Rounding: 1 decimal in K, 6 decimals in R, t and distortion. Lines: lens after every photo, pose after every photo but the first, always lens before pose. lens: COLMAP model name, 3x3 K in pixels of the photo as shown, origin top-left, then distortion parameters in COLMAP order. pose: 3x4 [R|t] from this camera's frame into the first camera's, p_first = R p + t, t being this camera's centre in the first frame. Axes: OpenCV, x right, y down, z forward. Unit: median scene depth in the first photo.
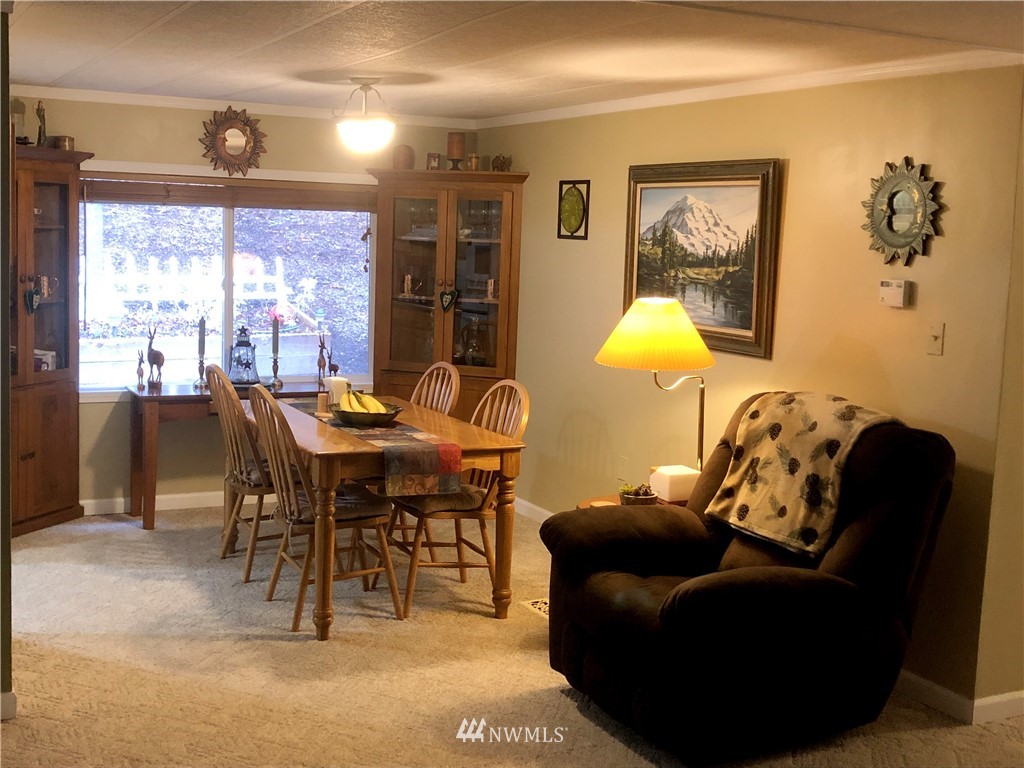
lens RADIAL K [[1281.9, 0, 512.0], [0, 1281.9, 384.0], [0, 0, 1]] dist [0.225658, -1.146013]
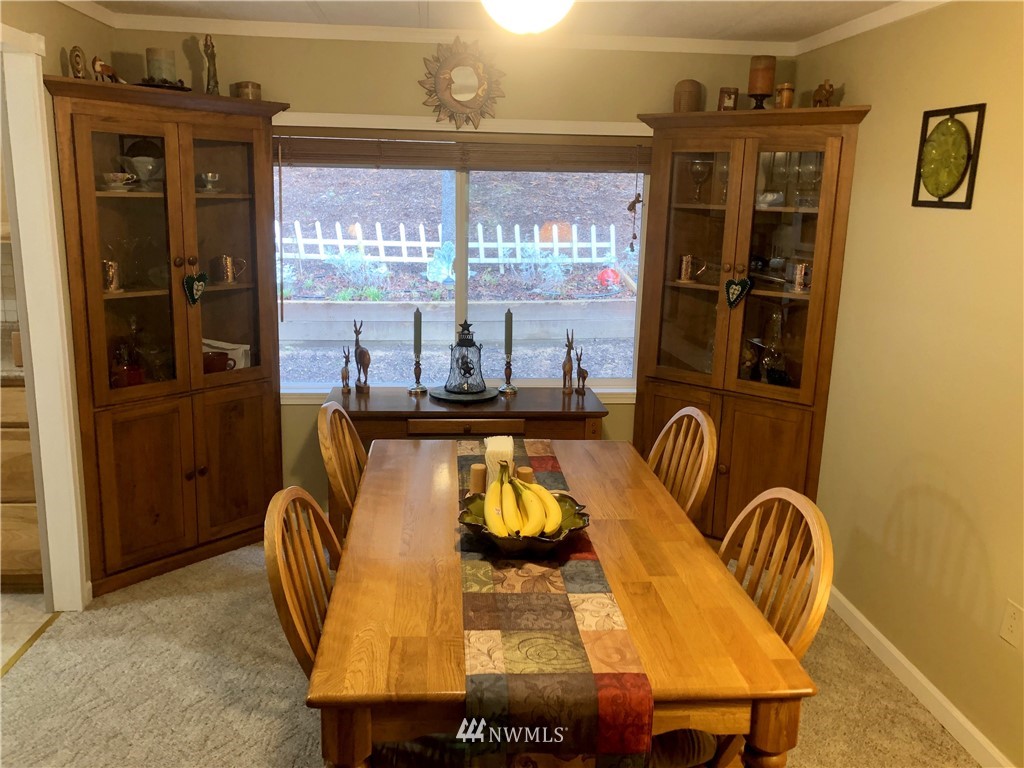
lens RADIAL K [[840.8, 0, 512.0], [0, 840.8, 384.0], [0, 0, 1]] dist [0.004762, 0.010108]
pose [[0.930325, 0.071883, -0.359621, 0.007958], [-0.036677, 0.993923, 0.103789, -0.061694], [0.364897, -0.083367, 0.927308, 0.532022]]
